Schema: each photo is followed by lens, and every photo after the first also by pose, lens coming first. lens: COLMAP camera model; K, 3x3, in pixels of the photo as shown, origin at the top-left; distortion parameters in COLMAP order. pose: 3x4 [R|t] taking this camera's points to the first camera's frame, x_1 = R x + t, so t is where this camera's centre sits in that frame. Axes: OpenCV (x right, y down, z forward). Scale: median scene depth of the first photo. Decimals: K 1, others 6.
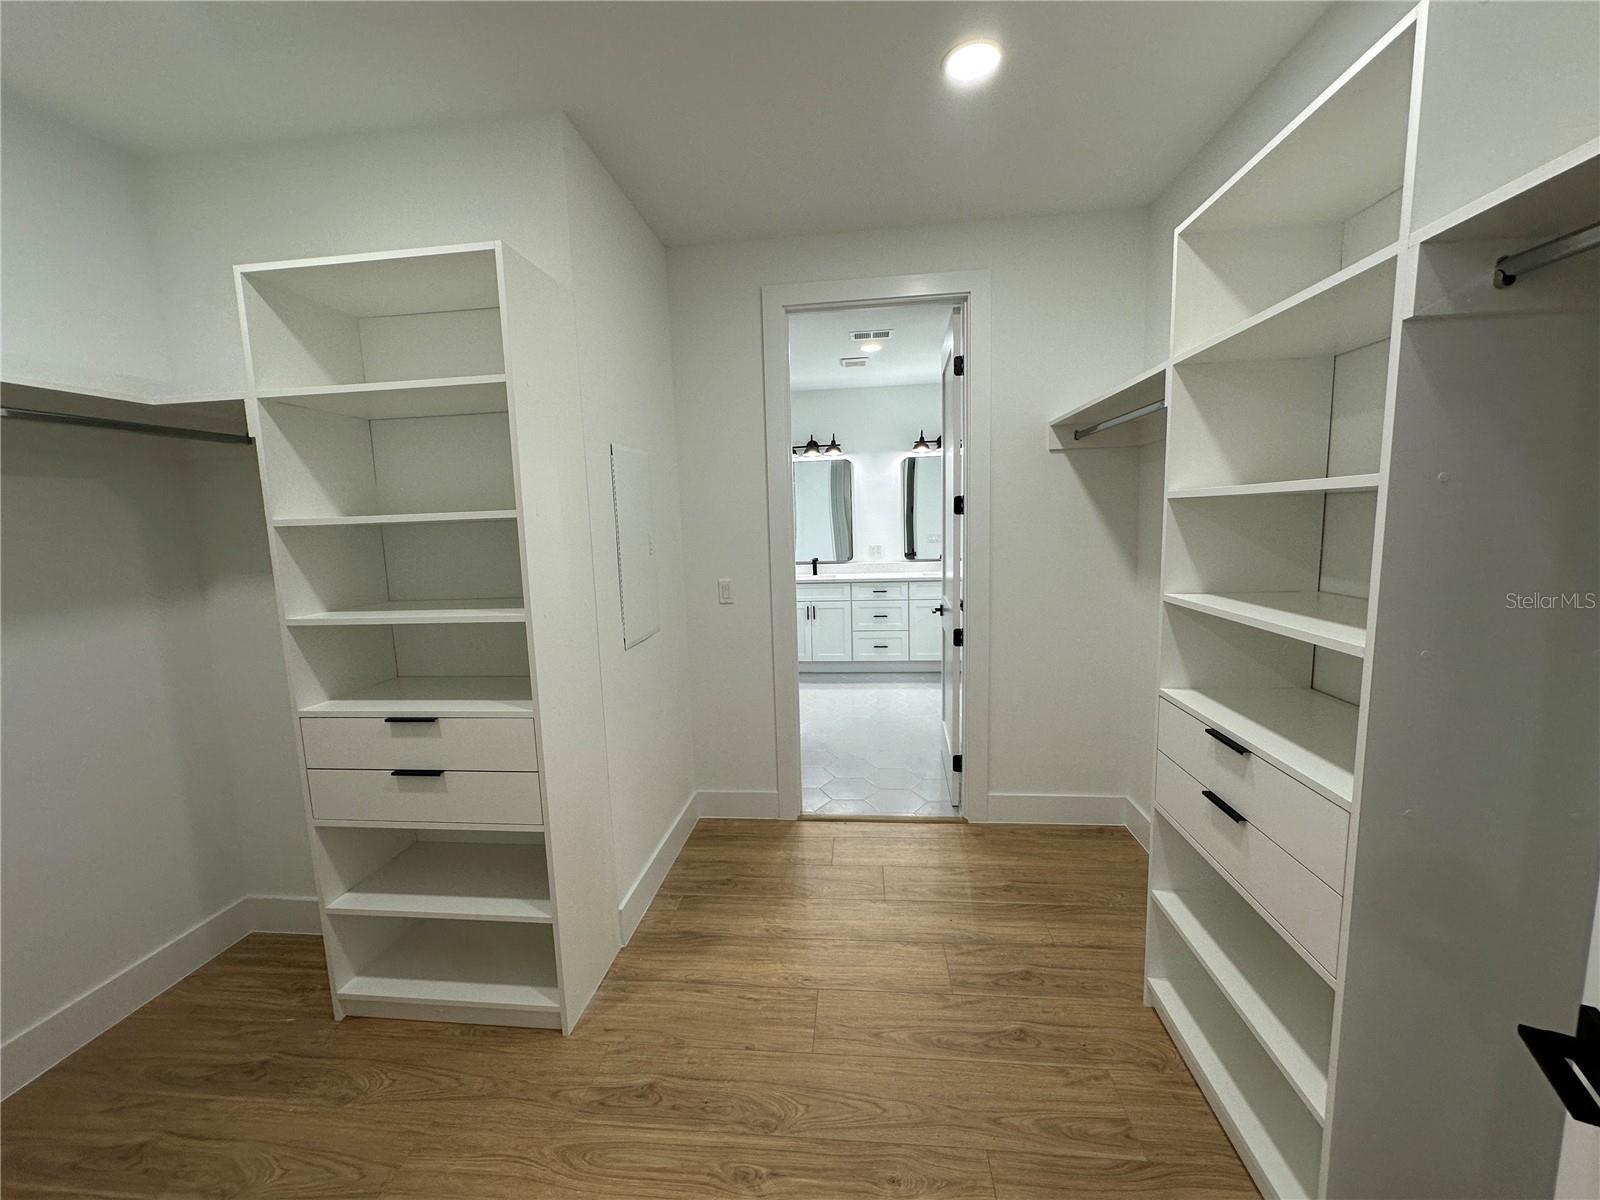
lens RADIAL K [[637.1, 0, 800.0], [0, 637.1, 600.0], [0, 0, 1]] dist [-0.003113, 0.000362]
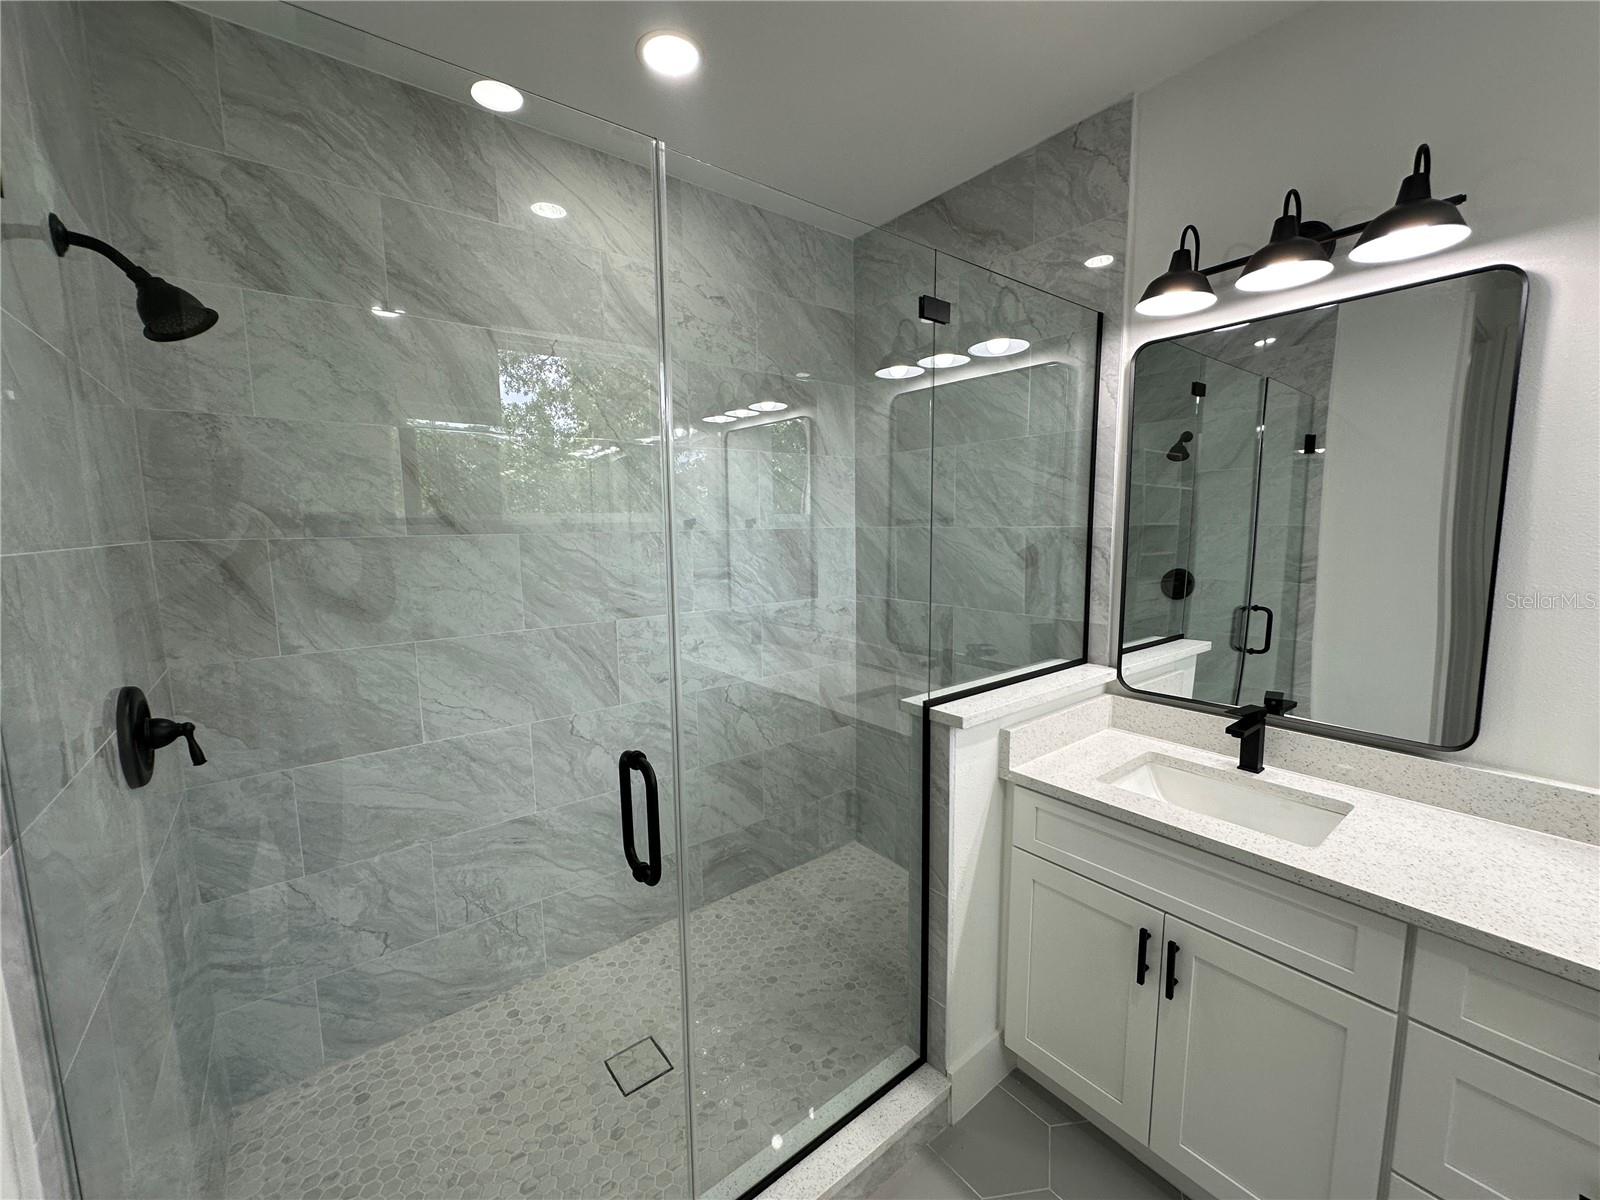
lens RADIAL K [[637.1, 0, 800.0], [0, 637.1, 600.0], [0, 0, 1]] dist [-0.003113, 0.000362]
pose [[0.700219, 0.108469, -0.705640, 0.073927], [-0.101847, 0.993458, 0.051647, -0.107909], [0.706626, 0.035704, 0.706686, 0.736156]]
